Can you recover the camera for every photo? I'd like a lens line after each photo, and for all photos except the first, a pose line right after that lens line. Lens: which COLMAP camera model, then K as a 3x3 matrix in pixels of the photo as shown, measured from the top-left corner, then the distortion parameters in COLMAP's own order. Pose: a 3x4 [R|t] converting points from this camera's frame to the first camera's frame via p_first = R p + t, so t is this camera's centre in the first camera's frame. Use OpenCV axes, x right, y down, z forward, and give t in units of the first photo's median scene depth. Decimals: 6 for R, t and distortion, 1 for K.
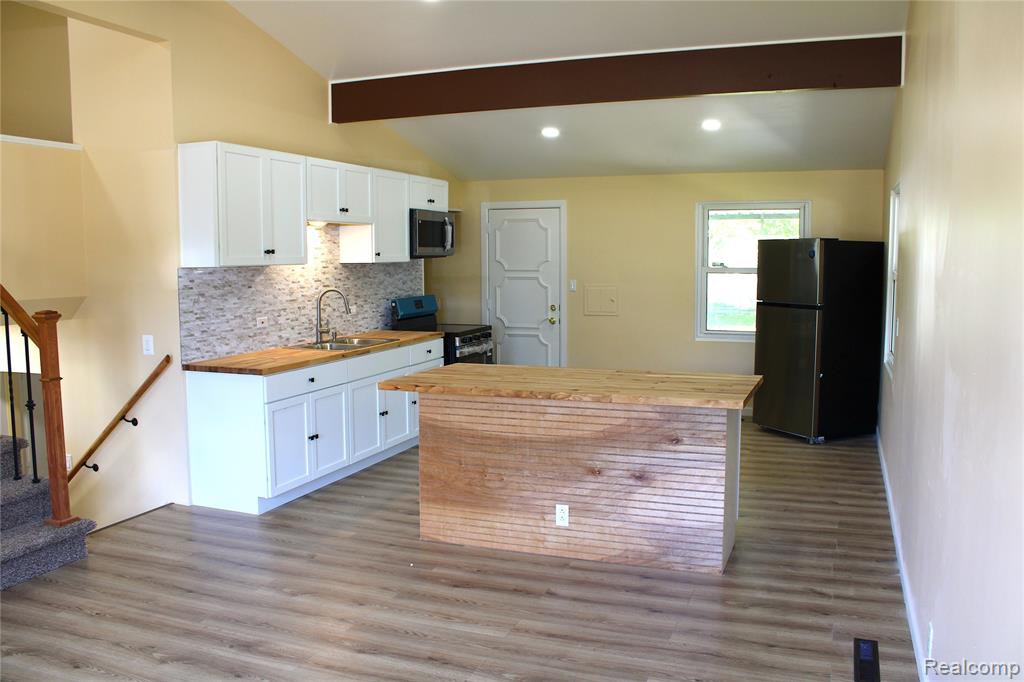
lens RADIAL K [[846.8, 0, 515.8], [0, 846.8, 347.2], [0, 0, 1]] dist [-0.161232, 0.138373]
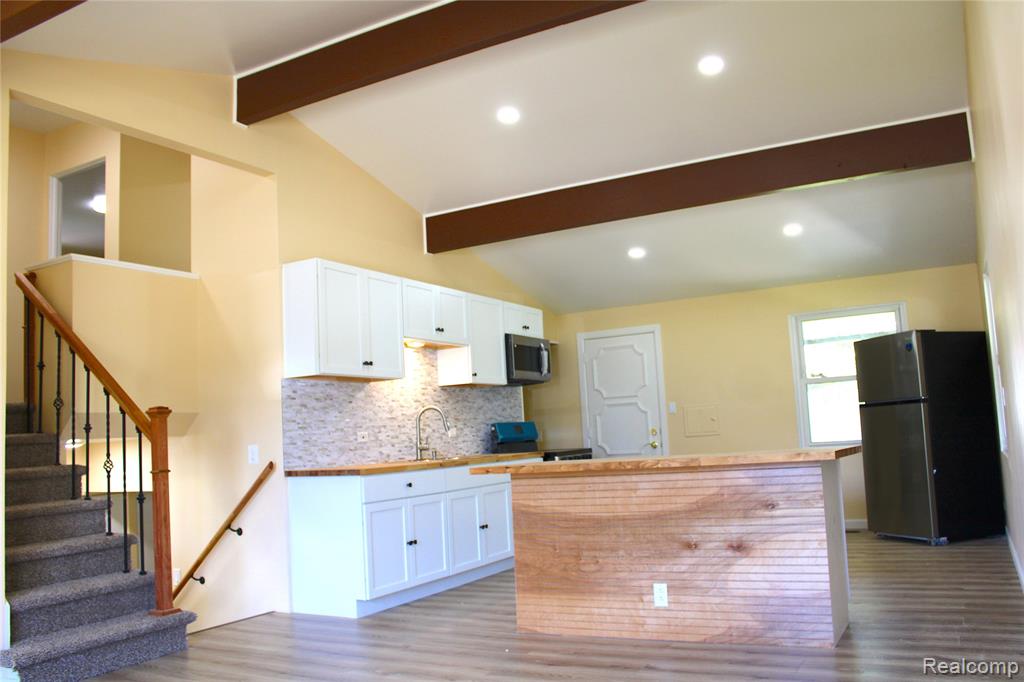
lens RADIAL K [[846.8, 0, 521.0], [0, 846.8, 346.1], [0, 0, 1]] dist [-0.161232, 0.138373]
pose [[0.990752, -0.063033, -0.120159, 0.024995], [0.036583, 0.976846, -0.210792, 0.099704], [0.130664, 0.204447, 0.970118, -0.005184]]
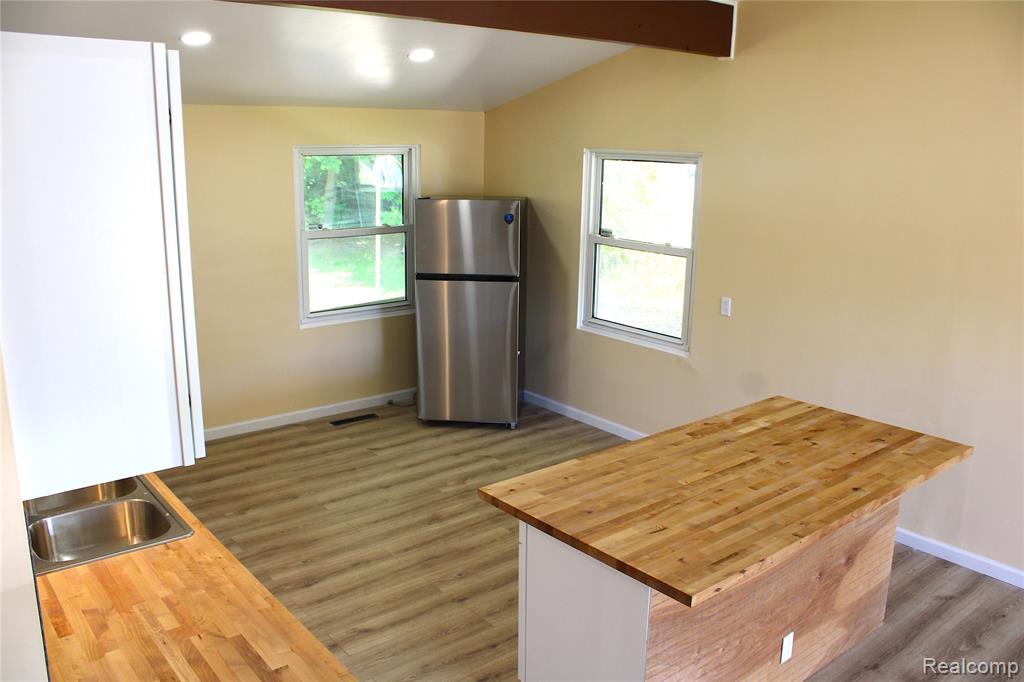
lens RADIAL K [[846.8, 0, 516.0], [0, 846.8, 348.4], [0, 0, 1]] dist [-0.161232, 0.138373]
pose [[0.502147, -0.194466, 0.842633, -0.540383], [0.078311, 0.980610, 0.179641, -0.181844], [-0.861229, -0.024219, 0.507639, 0.723305]]
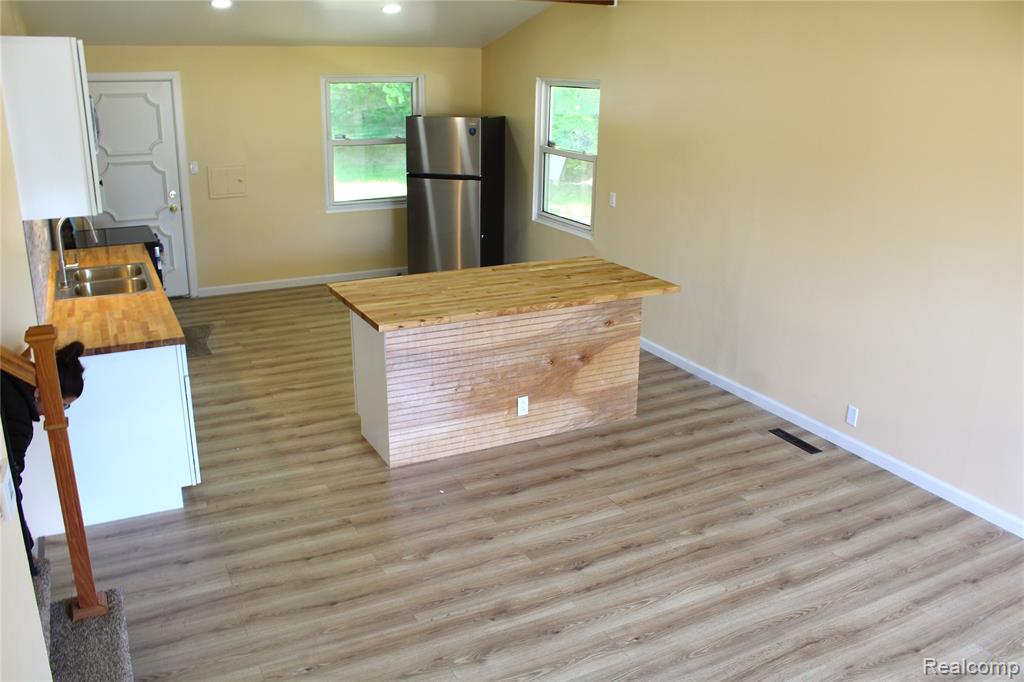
lens RADIAL K [[846.8, 0, 514.8], [0, 846.8, 345.0], [0, 0, 1]] dist [-0.161232, 0.138373]
pose [[0.667482, -0.219356, 0.711583, -0.640152], [0.064615, 0.969083, 0.238124, -0.130990], [-0.741817, -0.112964, 0.661019, 0.225030]]
